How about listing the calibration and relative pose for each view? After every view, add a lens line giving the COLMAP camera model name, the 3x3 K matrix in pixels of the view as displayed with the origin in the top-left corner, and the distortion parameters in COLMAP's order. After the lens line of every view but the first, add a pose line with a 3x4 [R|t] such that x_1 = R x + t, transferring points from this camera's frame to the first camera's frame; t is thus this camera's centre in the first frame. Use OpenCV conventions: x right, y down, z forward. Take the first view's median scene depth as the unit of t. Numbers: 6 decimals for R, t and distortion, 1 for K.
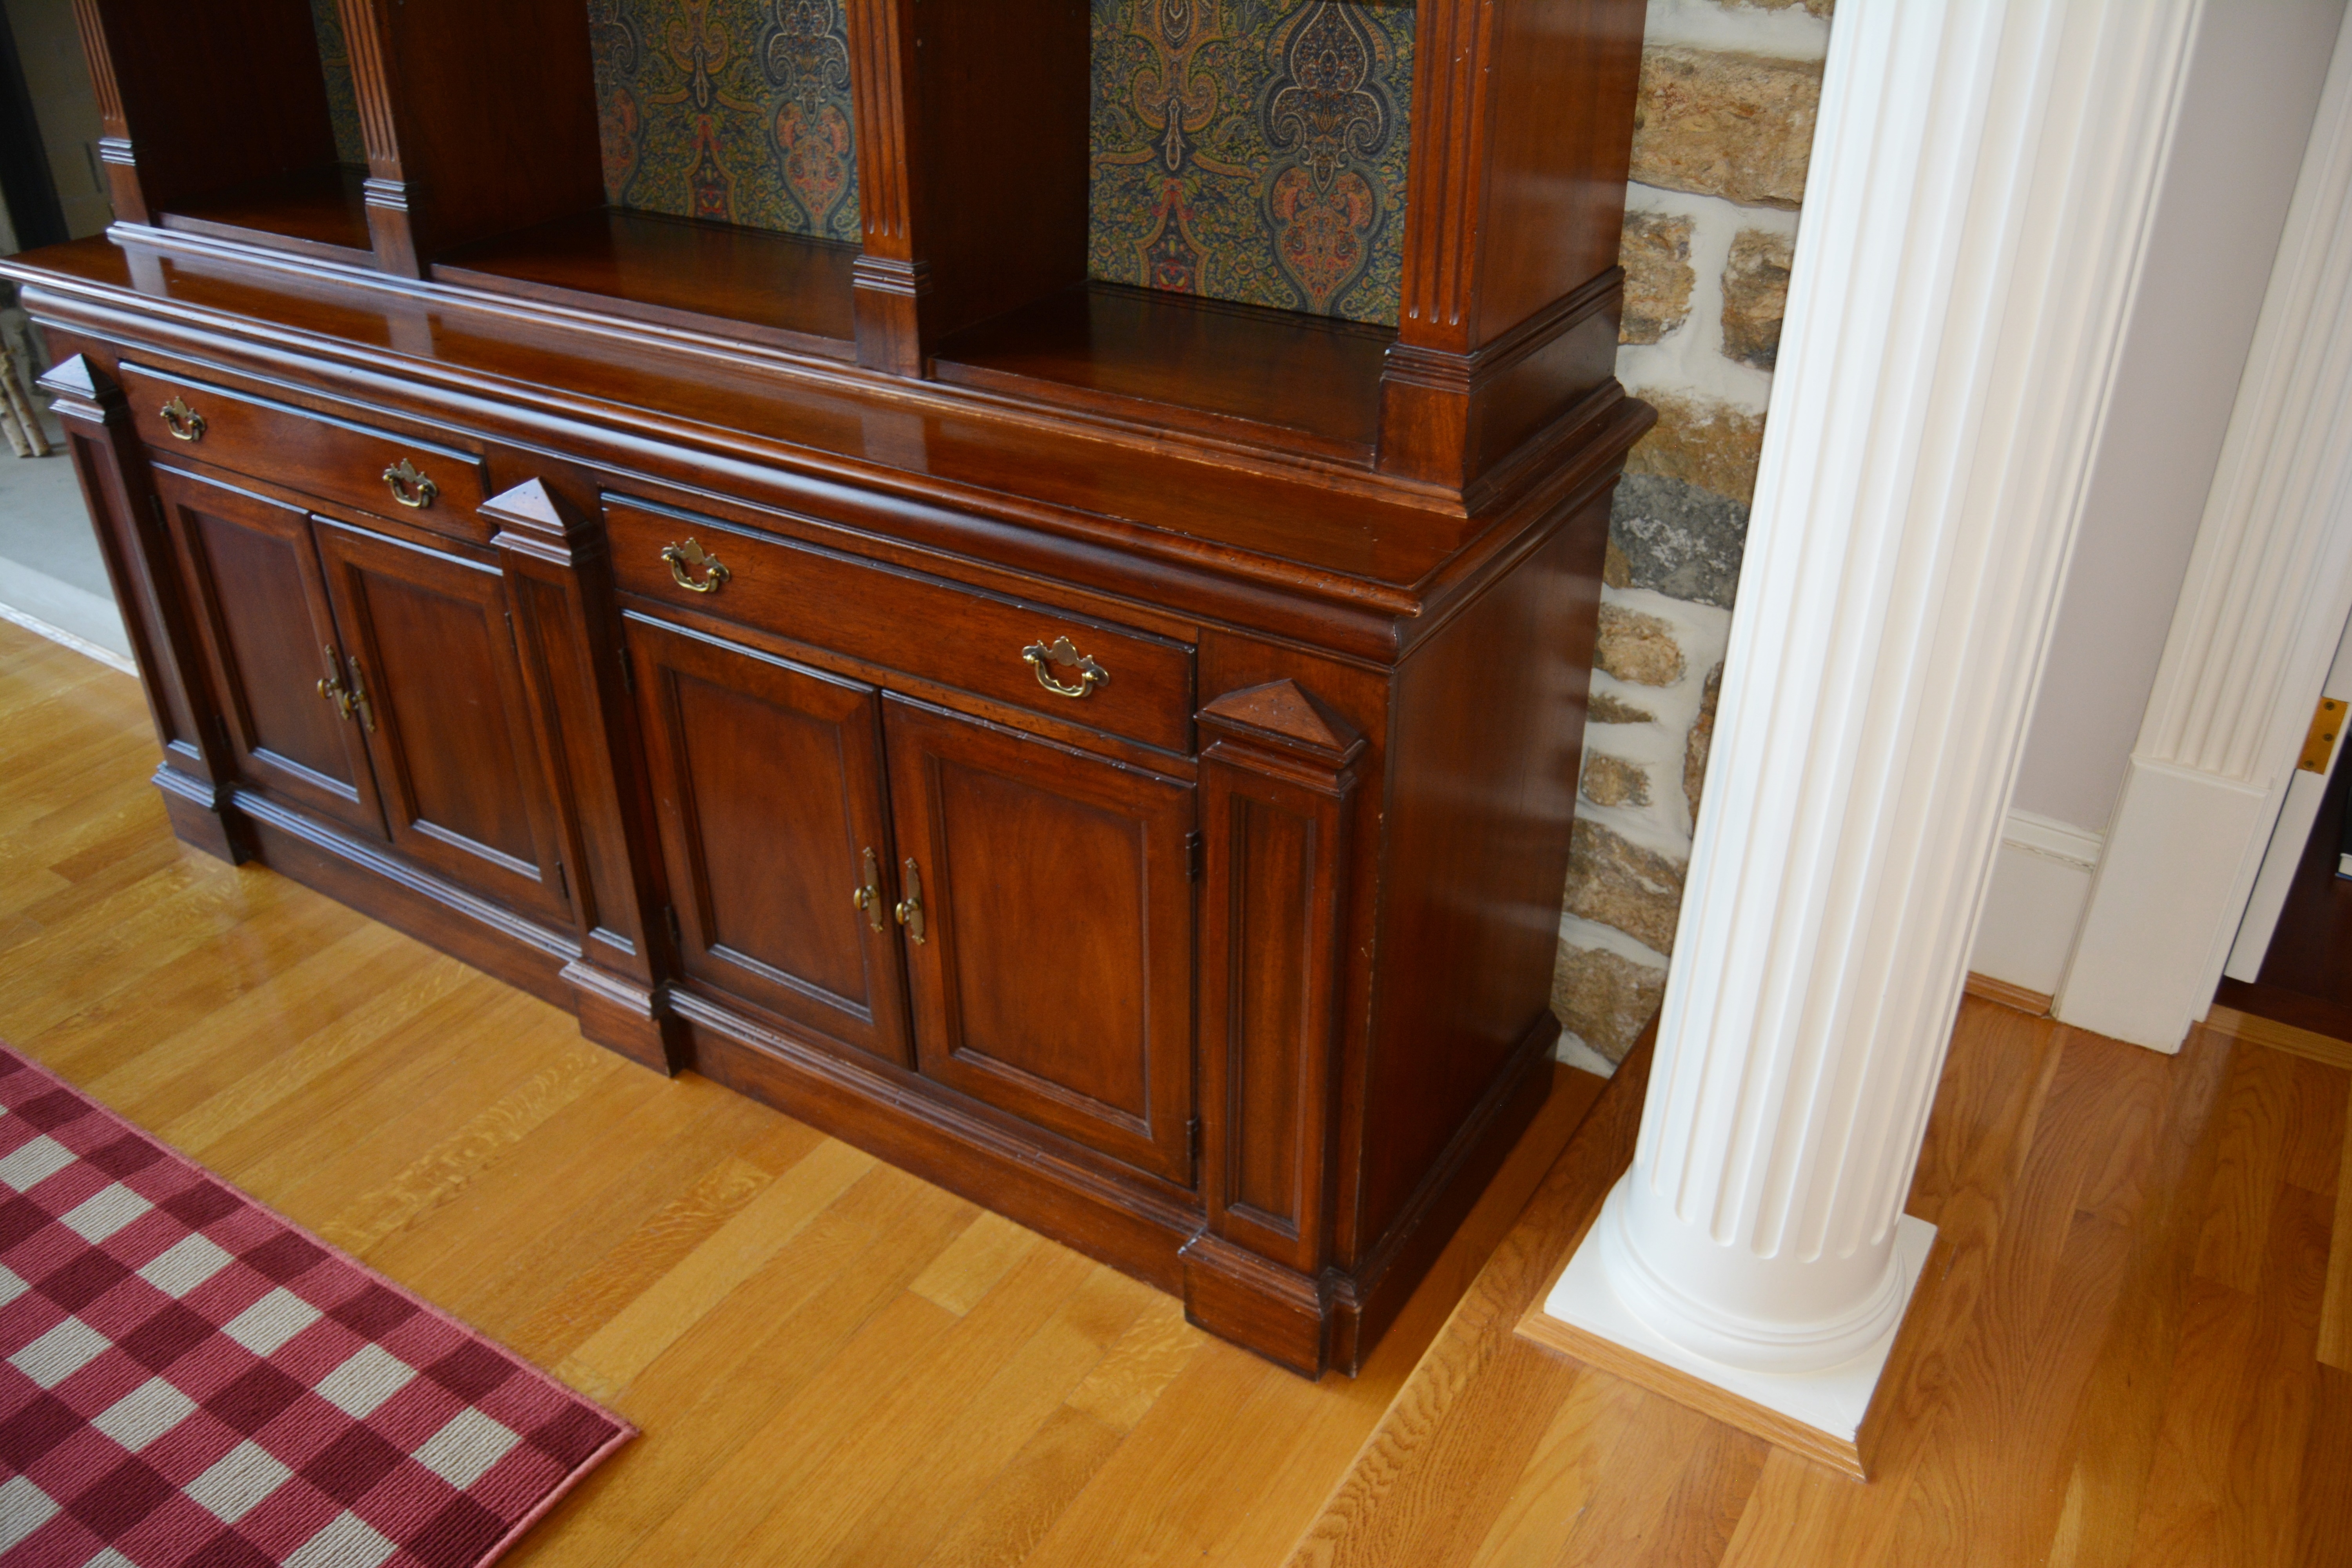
lens RADIAL K [[1834.3, 0, 1169.4], [0, 1834.3, 799.4], [0, 0, 1]] dist [-0.096333, 0.039699]
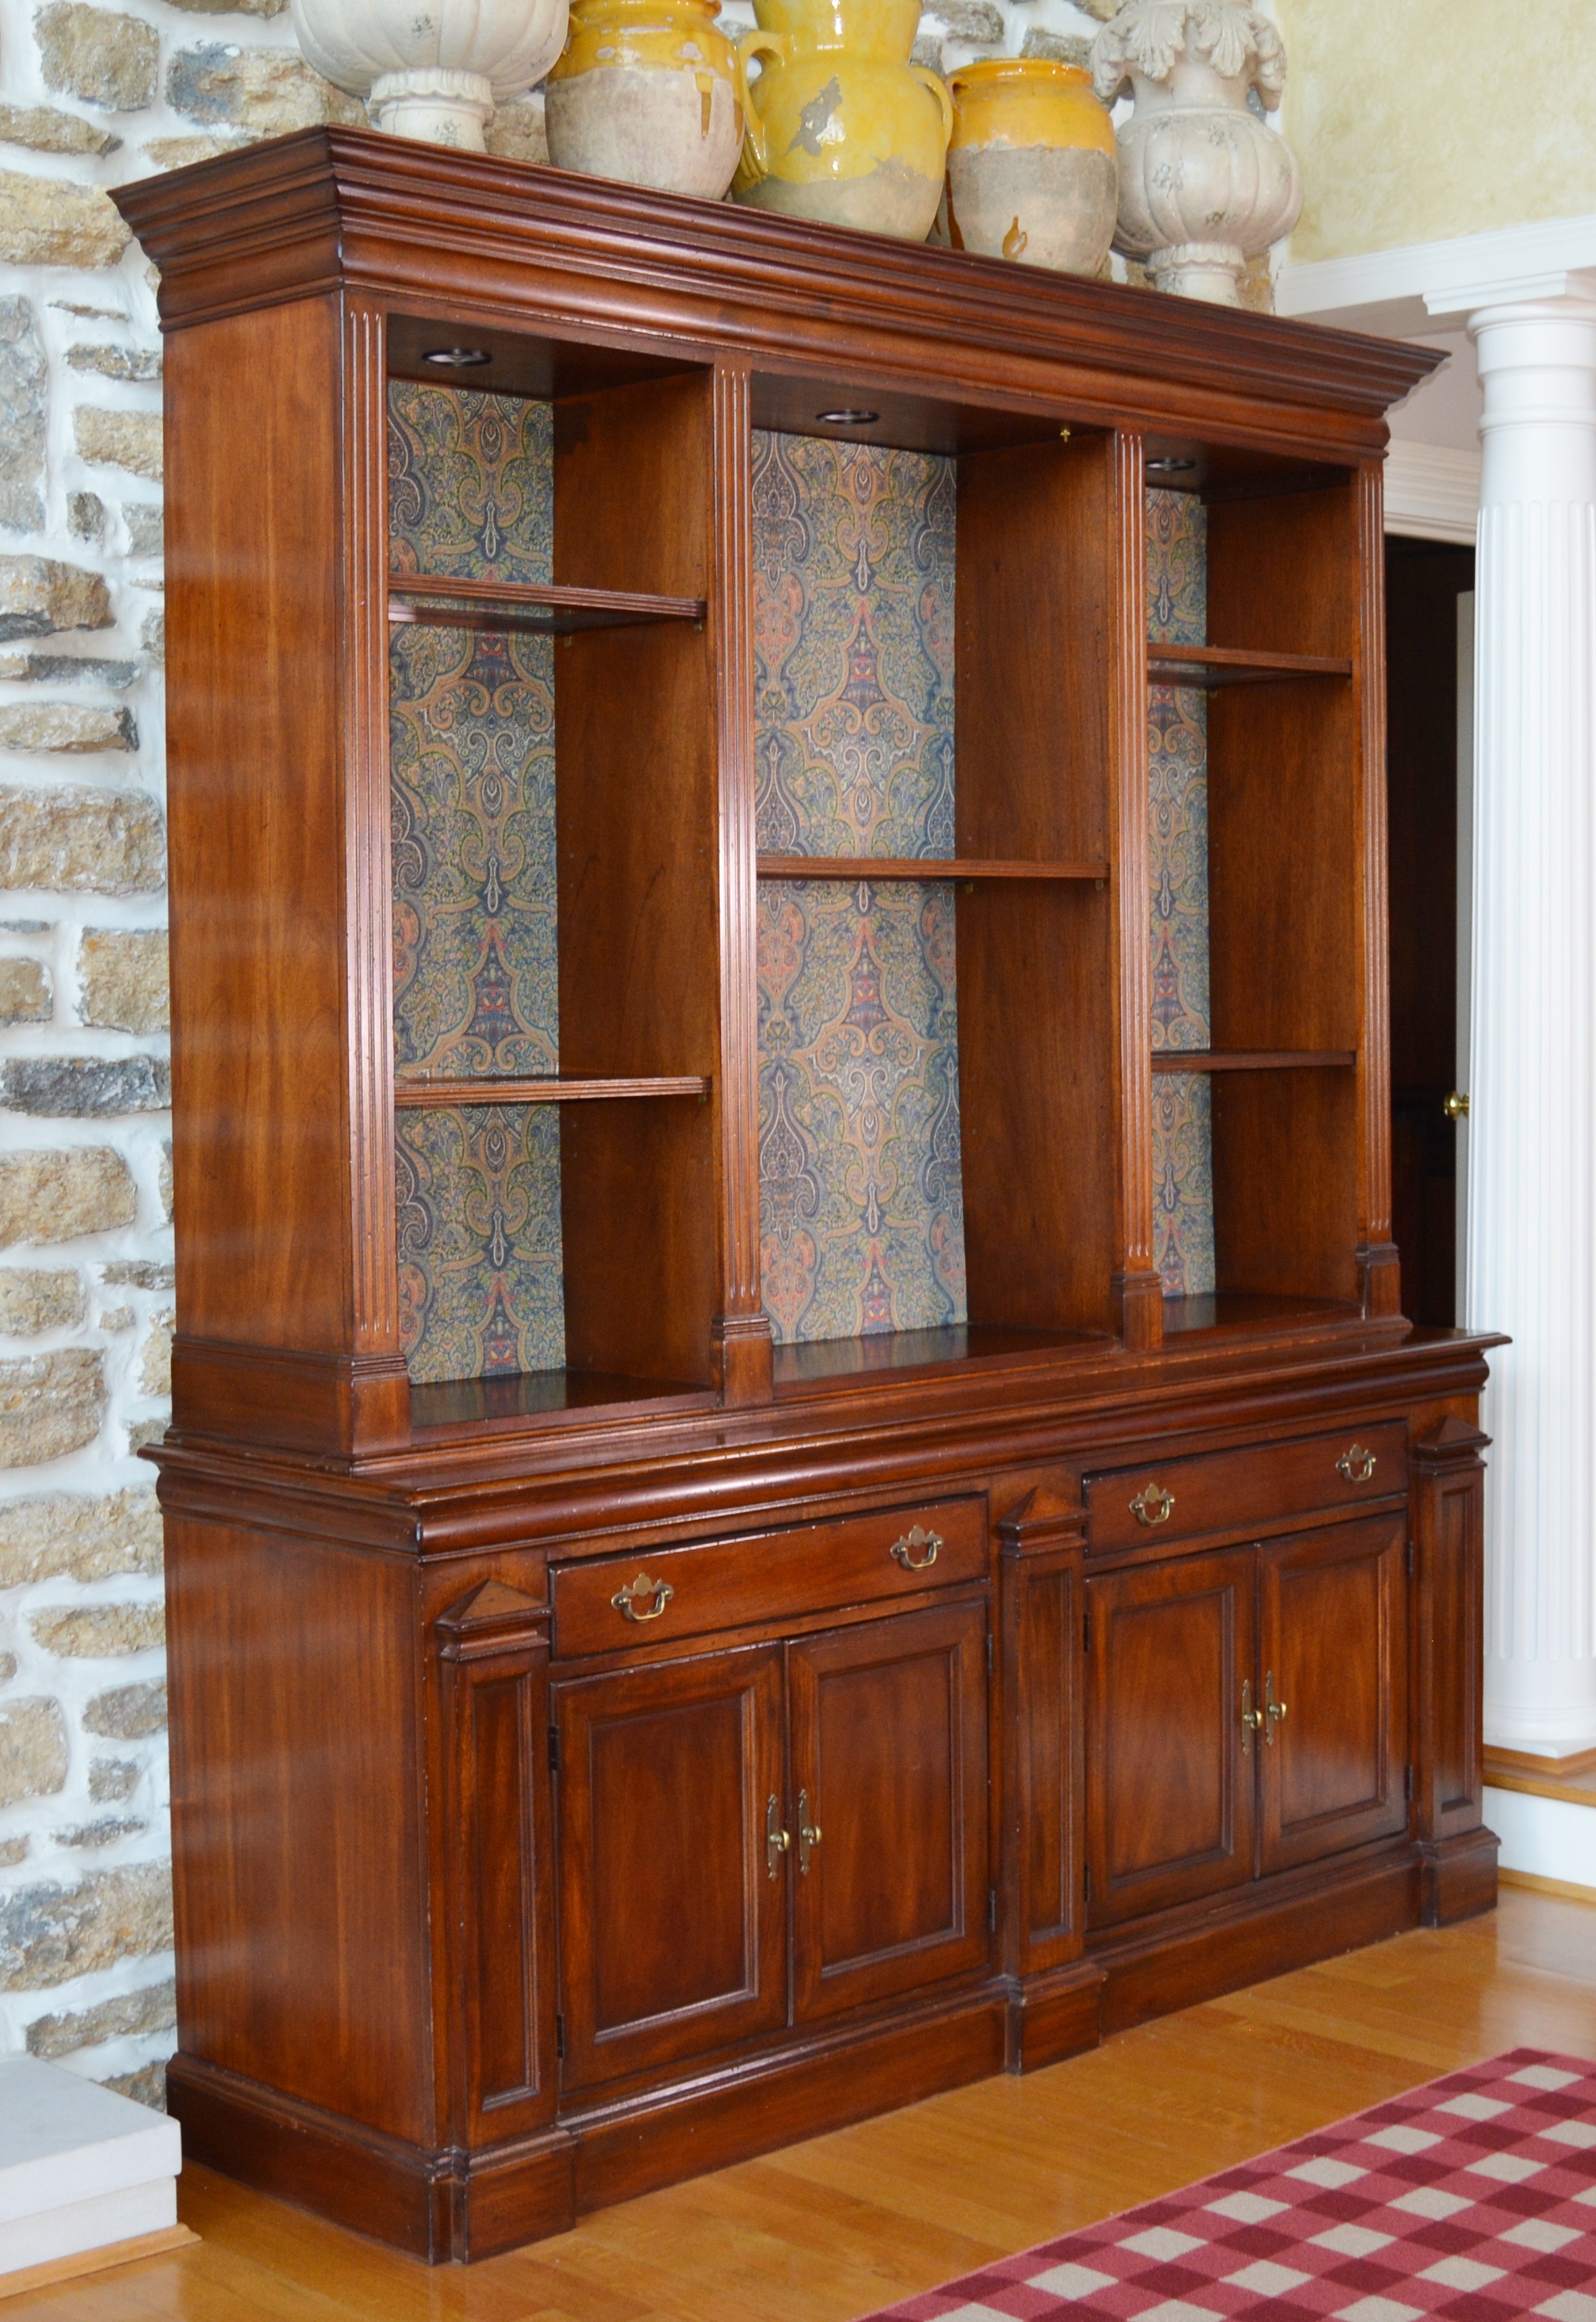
lens RADIAL K [[3394.5, 0, 873.2], [0, 3394.5, 1100.5], [0, 0, 1]] dist [-0.082677, 0.007939]
pose [[0.227637, -0.041134, 0.972877, -2.652818], [0.504452, 0.859567, -0.081690, -0.278033], [-0.832892, 0.509365, 0.216419, 0.472457]]
